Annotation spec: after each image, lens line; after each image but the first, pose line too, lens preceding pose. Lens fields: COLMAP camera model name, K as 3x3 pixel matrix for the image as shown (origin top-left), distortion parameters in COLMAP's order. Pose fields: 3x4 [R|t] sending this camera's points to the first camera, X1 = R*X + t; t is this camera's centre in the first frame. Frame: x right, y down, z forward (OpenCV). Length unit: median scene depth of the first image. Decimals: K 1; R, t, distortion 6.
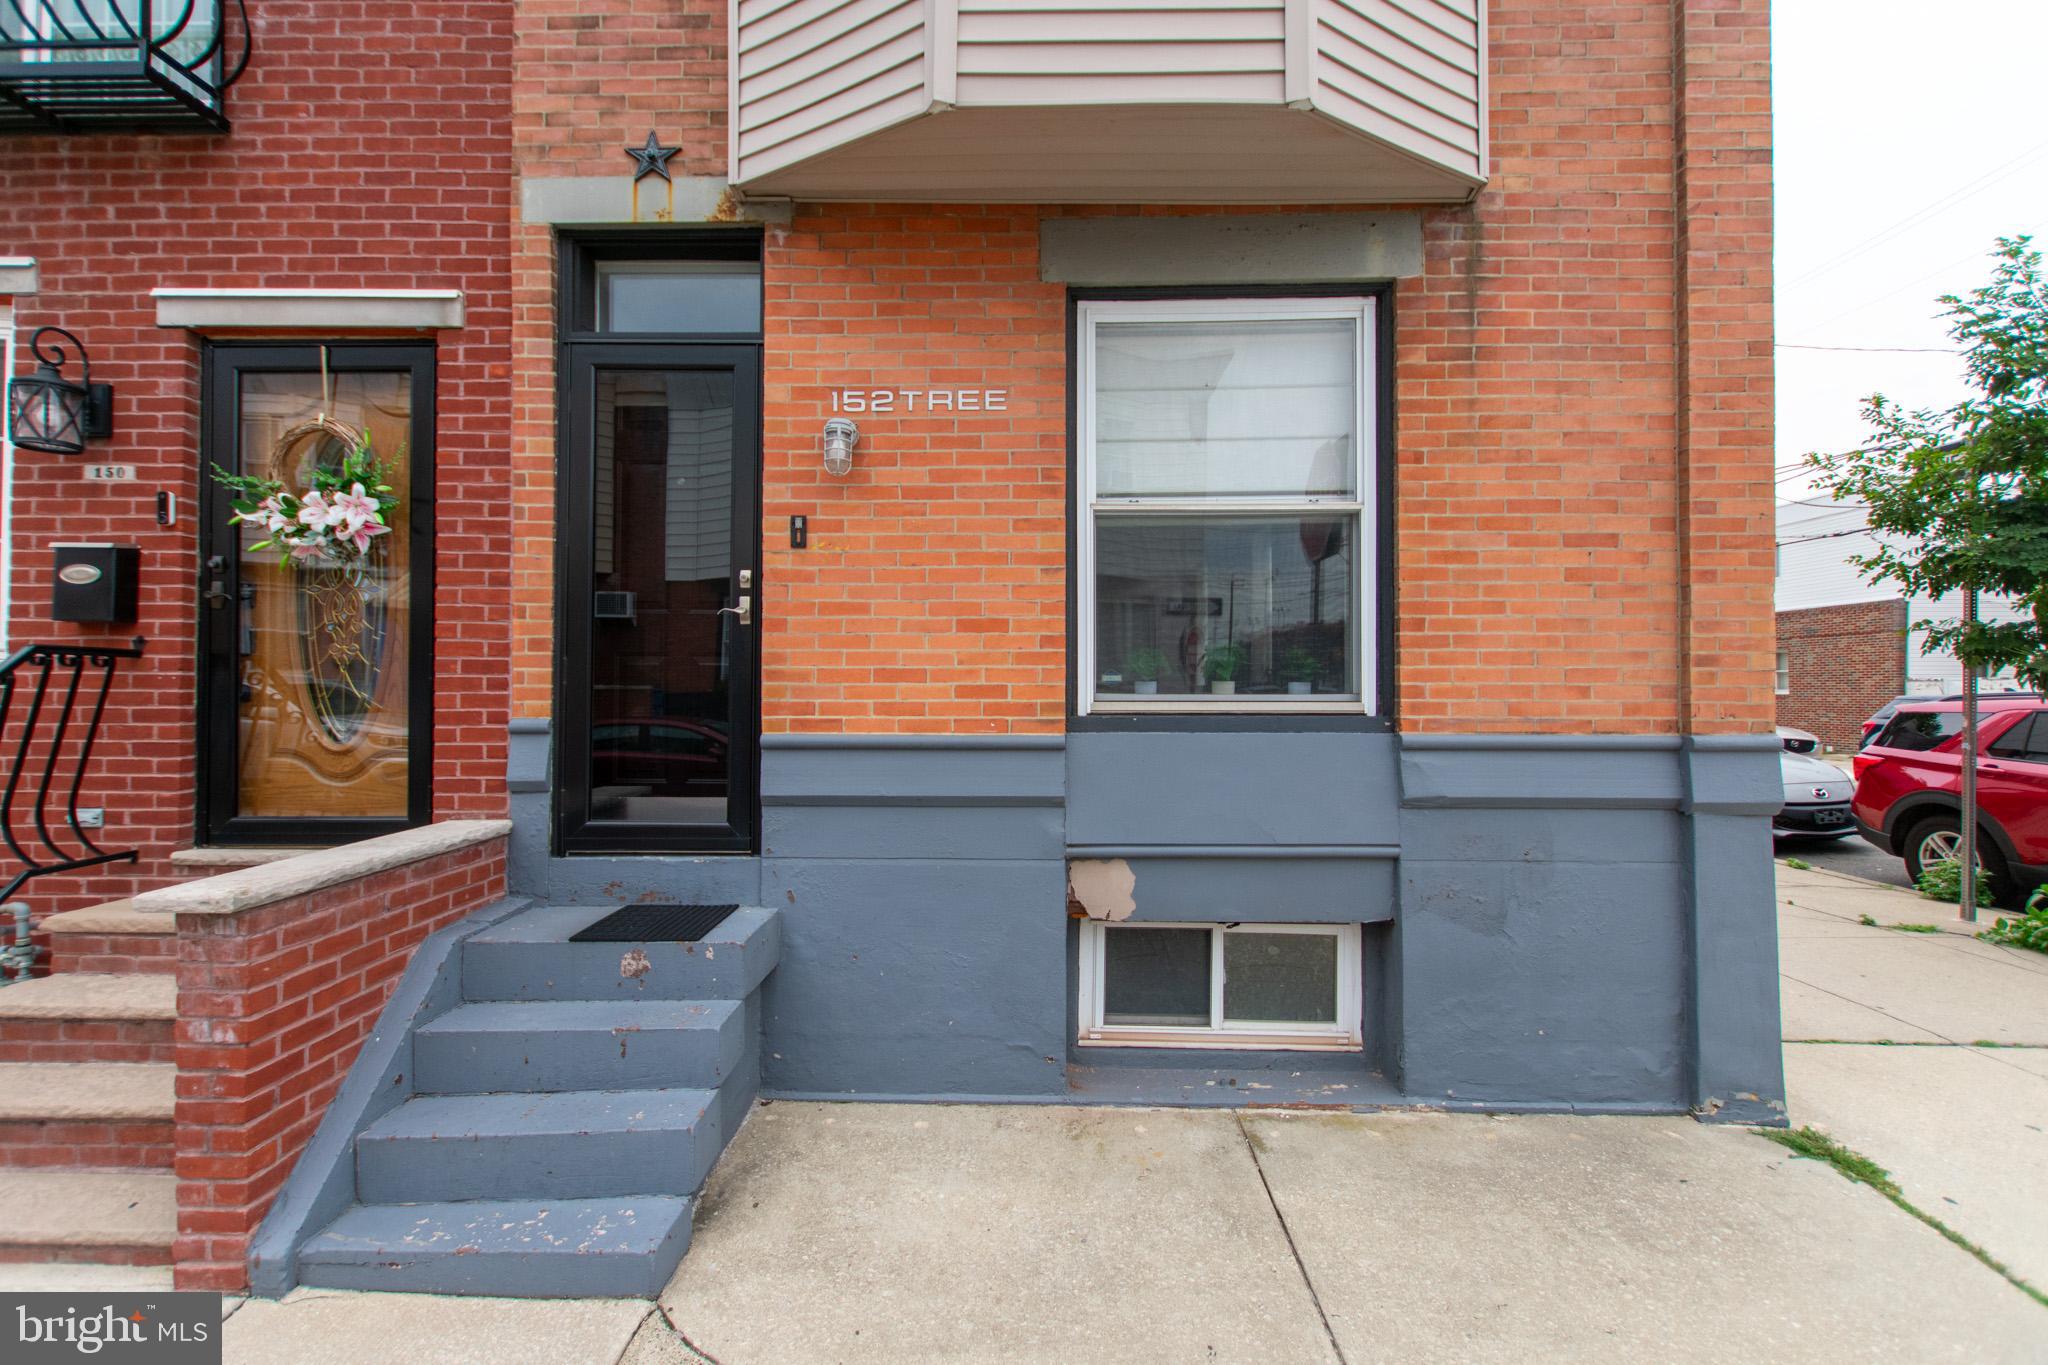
lens RADIAL K [[904.0, 0, 998.9], [0, 904.0, 677.7], [0, 0, 1]] dist [0.009628, -0.003700]
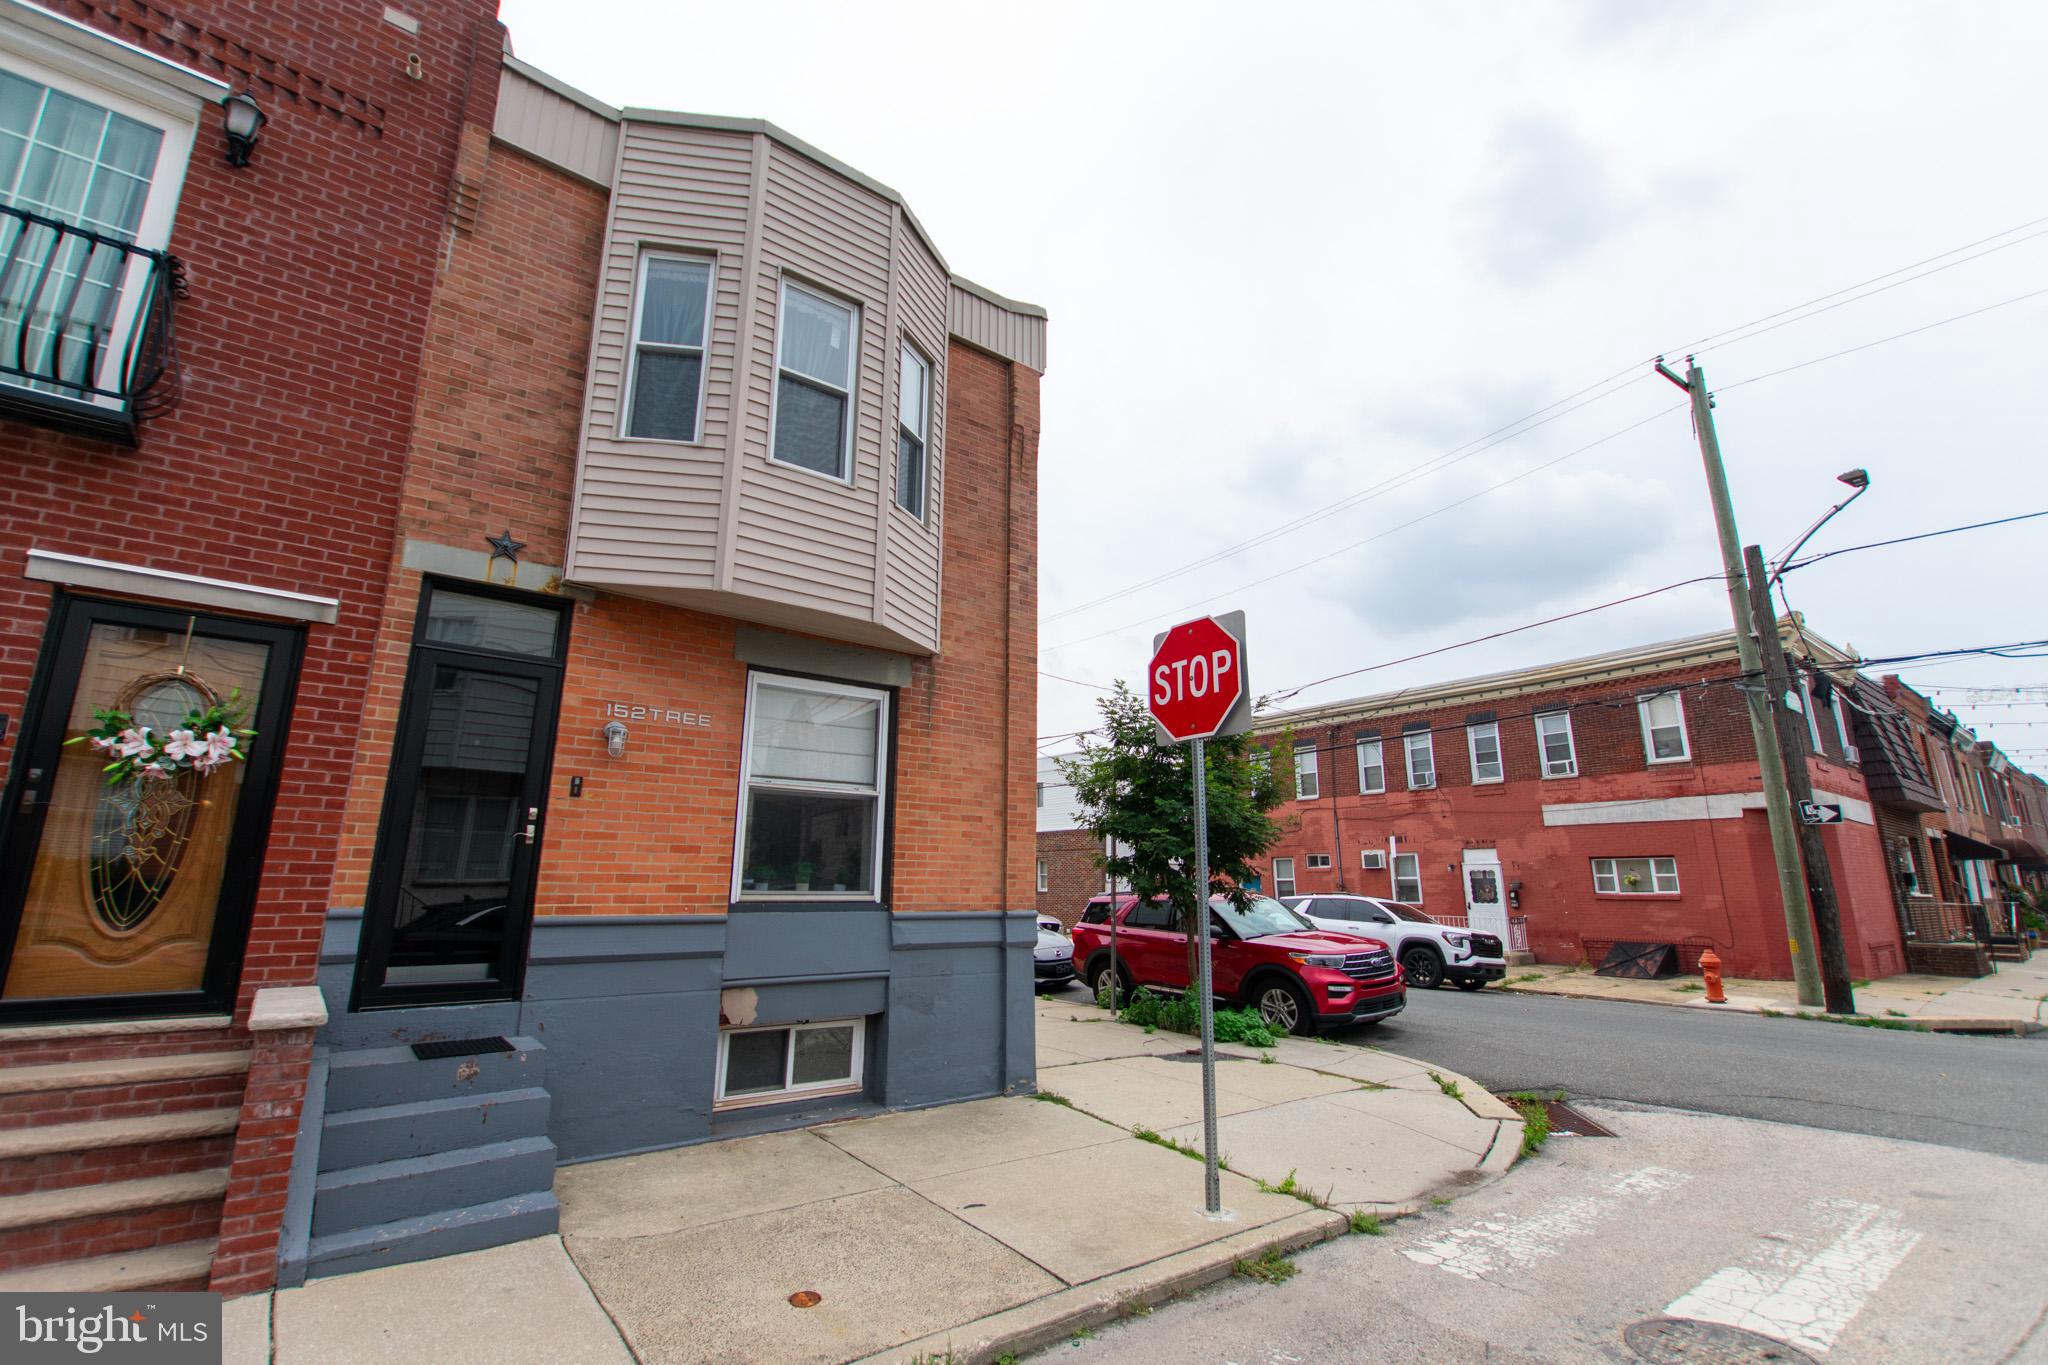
lens RADIAL K [[904.0, 0, 1017.7], [0, 904.0, 671.2], [0, 0, 1]] dist [0.009628, -0.003700]
pose [[0.775957, 0.152331, 0.612116, -0.629235], [-0.015807, 0.974793, -0.222549, -0.014506], [-0.630588, 0.163012, 0.758806, -0.755259]]
